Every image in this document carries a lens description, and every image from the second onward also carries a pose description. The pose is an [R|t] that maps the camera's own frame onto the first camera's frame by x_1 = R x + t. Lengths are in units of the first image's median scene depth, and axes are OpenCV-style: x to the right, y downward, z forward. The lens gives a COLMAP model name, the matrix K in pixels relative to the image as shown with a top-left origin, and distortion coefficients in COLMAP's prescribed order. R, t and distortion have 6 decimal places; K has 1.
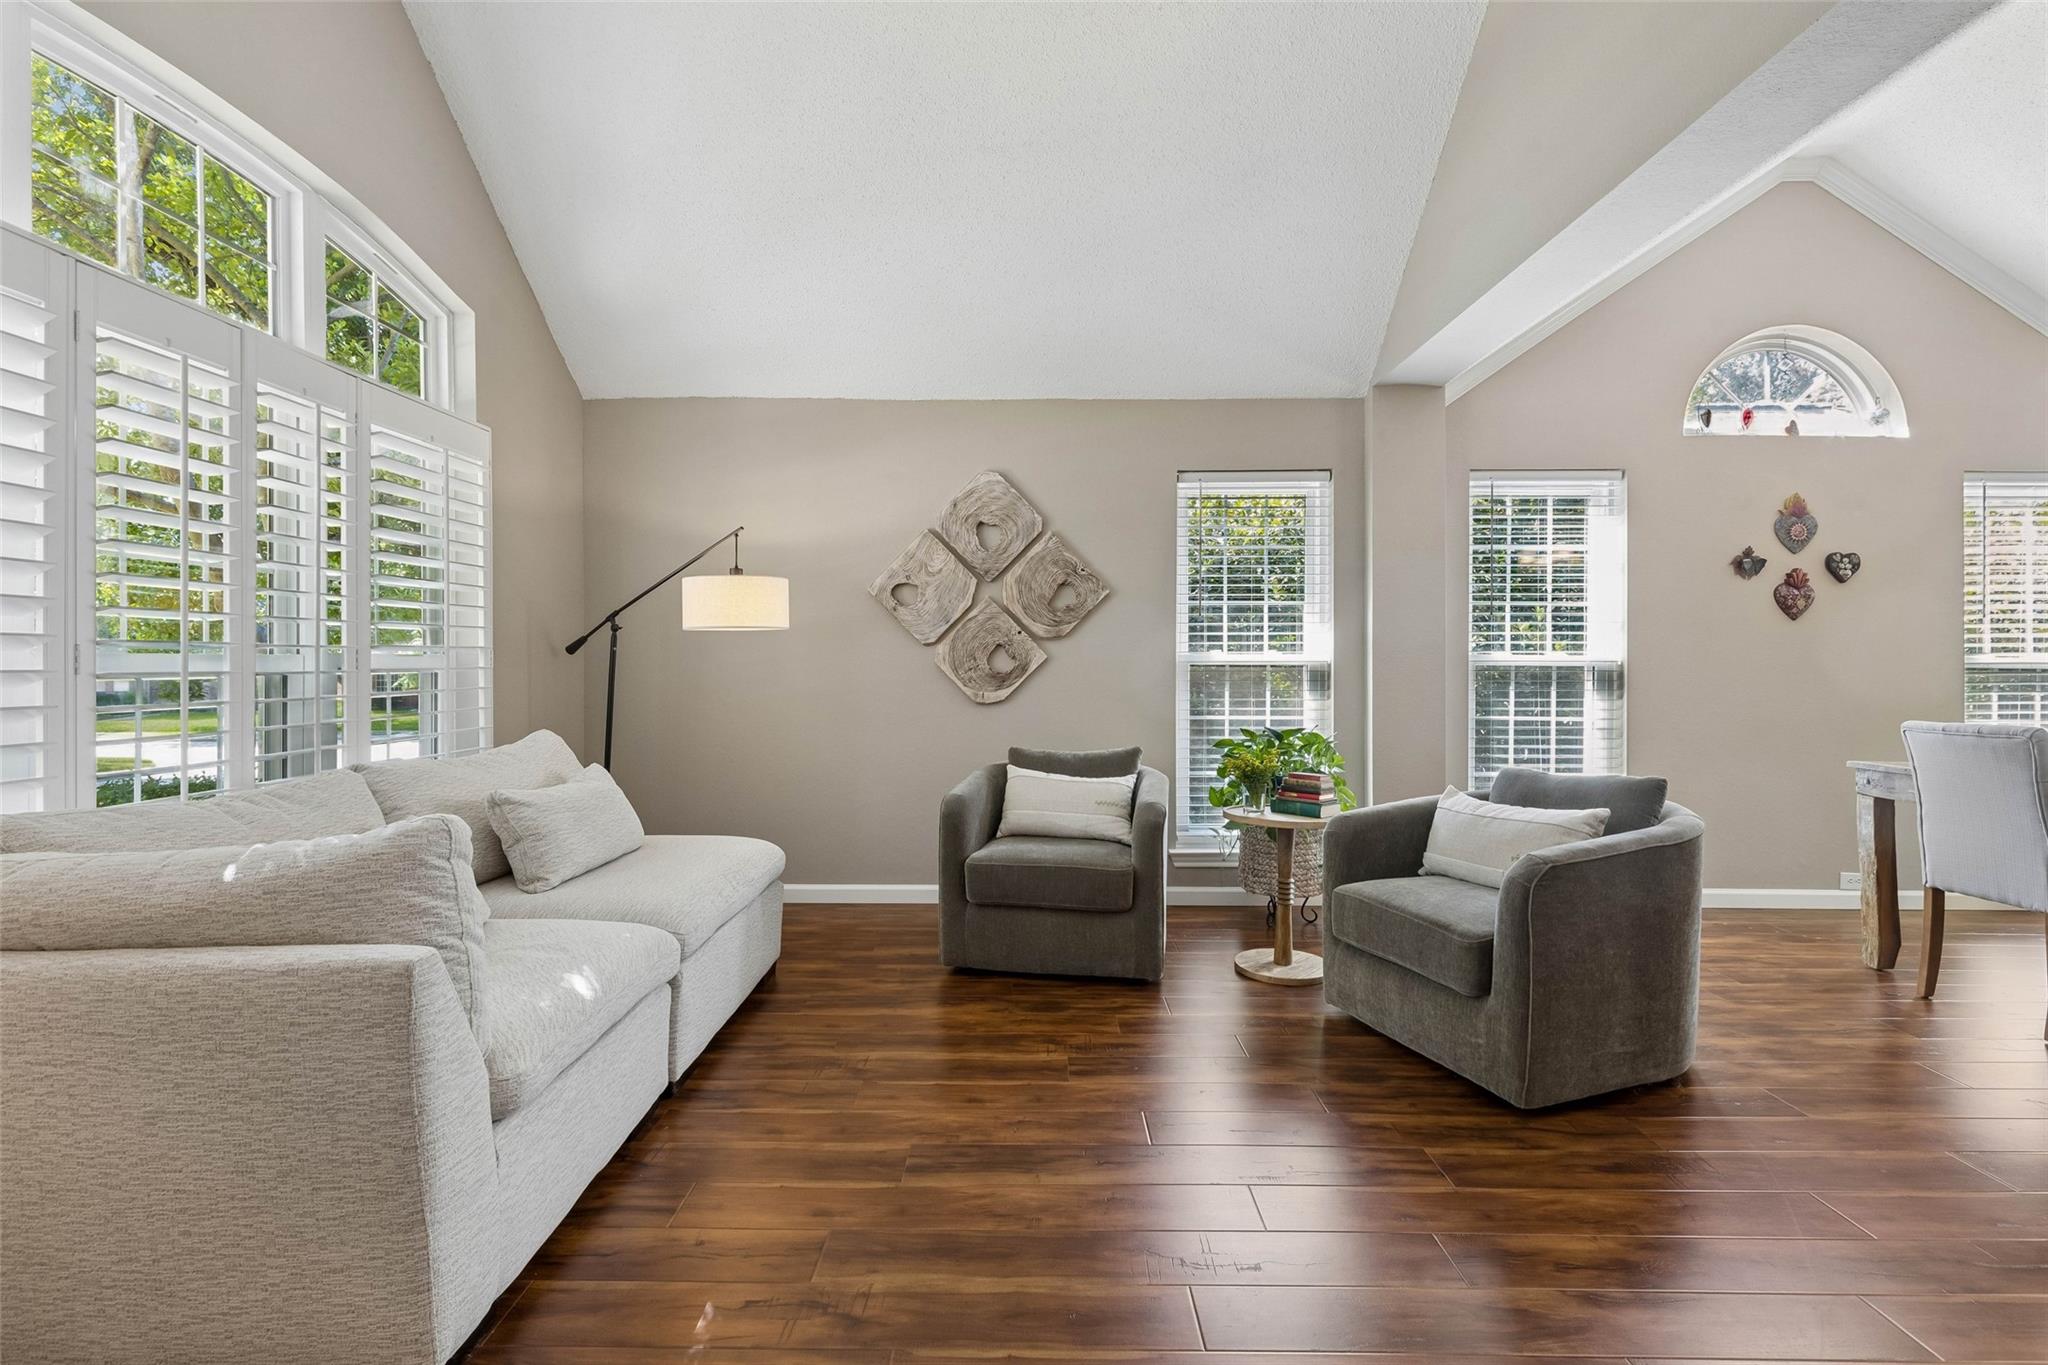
lens RADIAL K [[919.2, 0, 1029.4], [0, 919.2, 679.2], [0, 0, 1]] dist [0.011184, -0.001117]
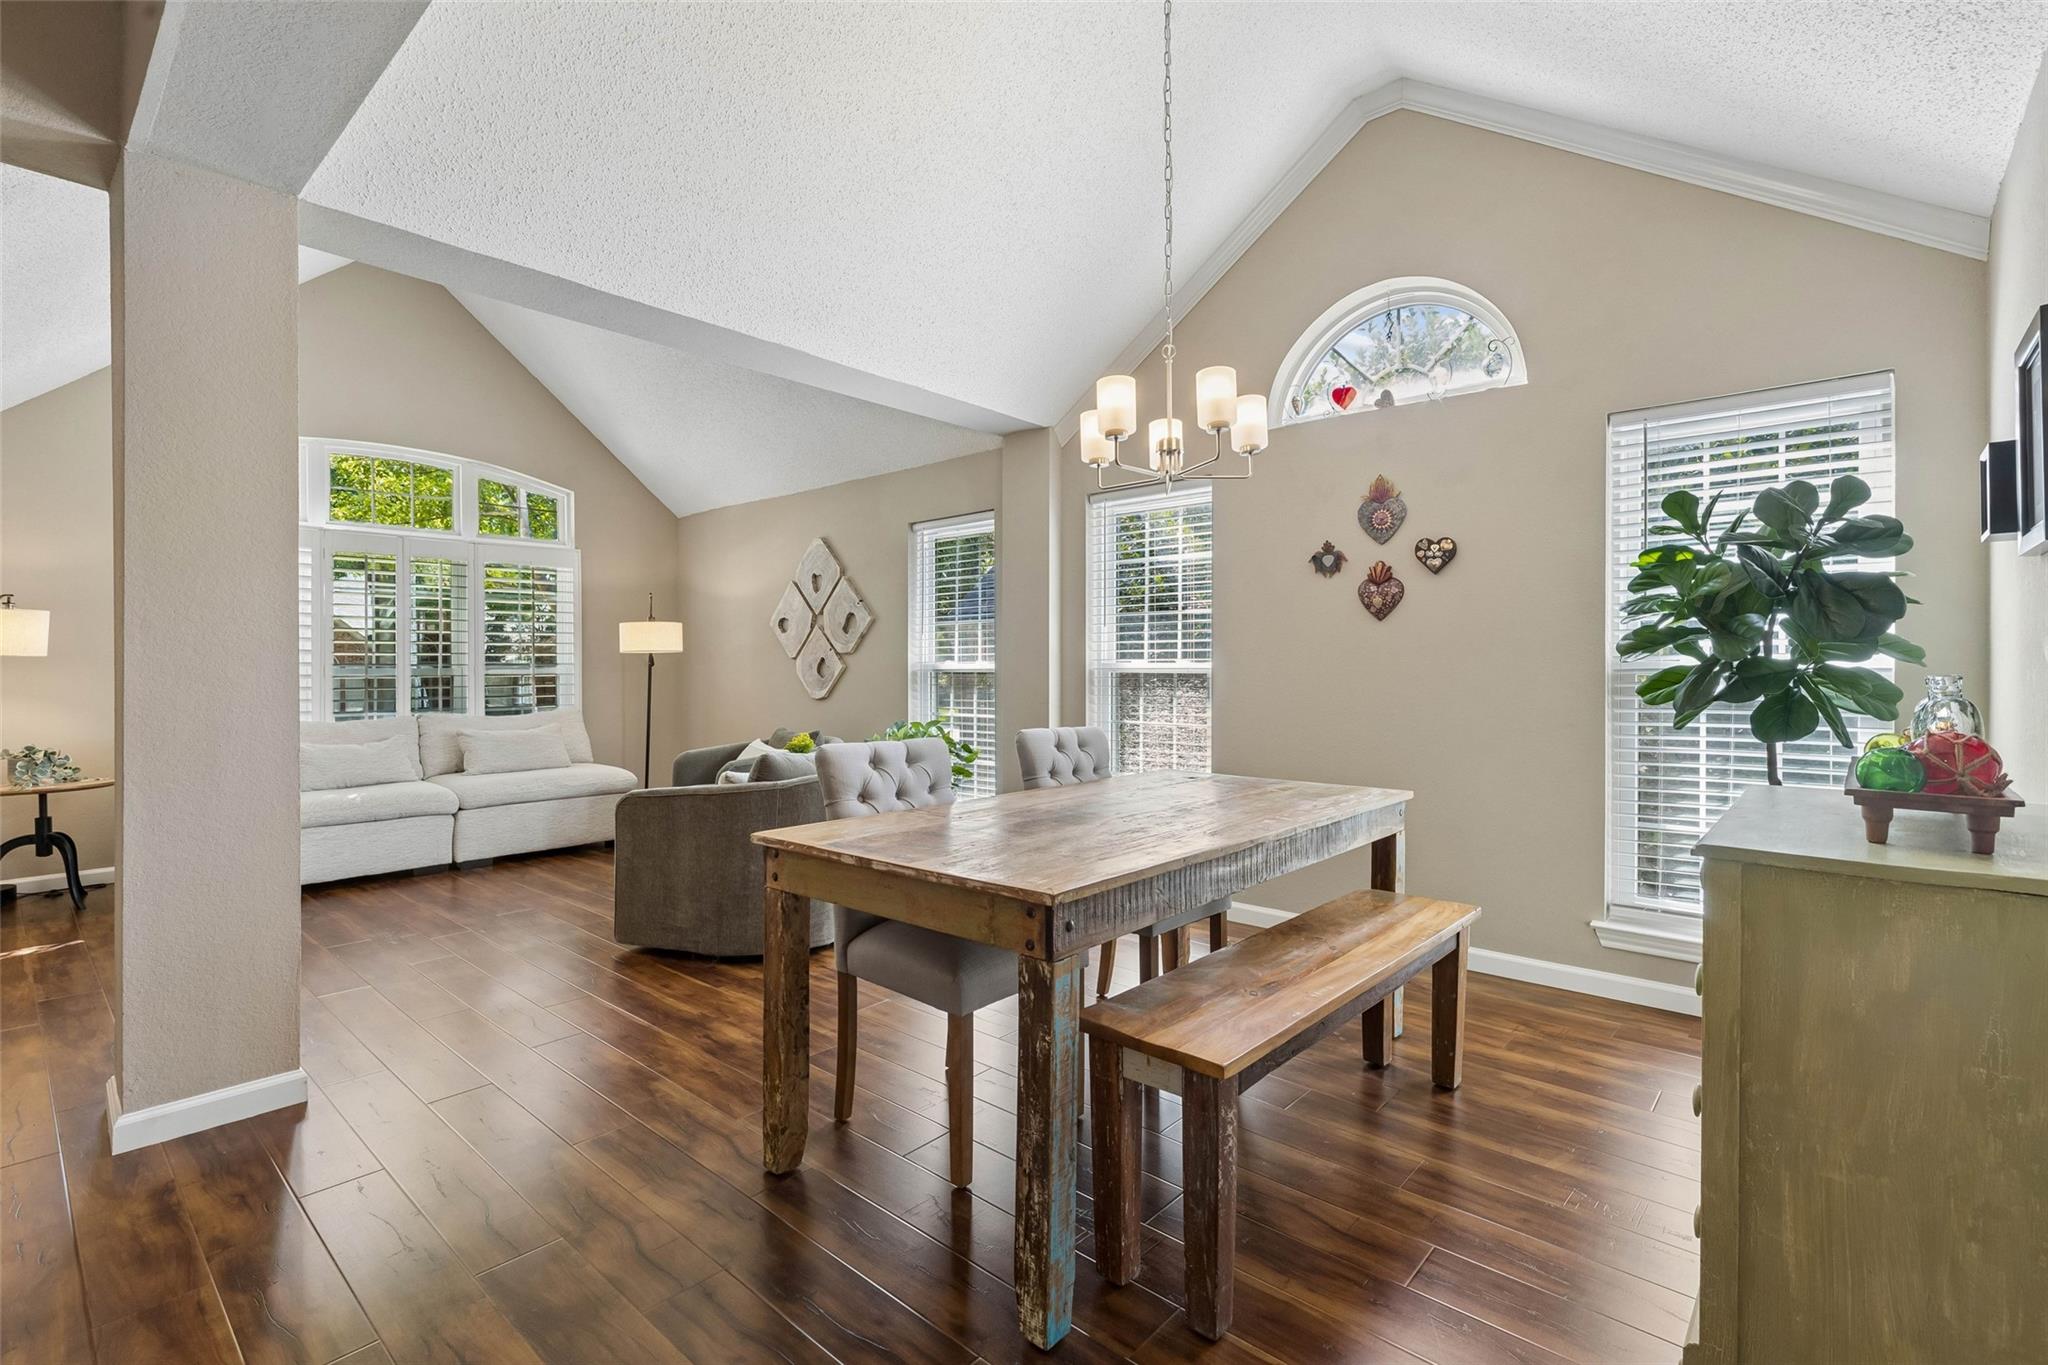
lens RADIAL K [[919.2, 0, 1029.4], [0, 919.2, 679.2], [0, 0, 1]] dist [0.011184, -0.001117]
pose [[0.757045, 0.004304, -0.653349, 1.140636], [-0.005936, 0.999982, -0.000291, -0.007152], [0.653336, 0.004099, 0.757057, 0.132019]]
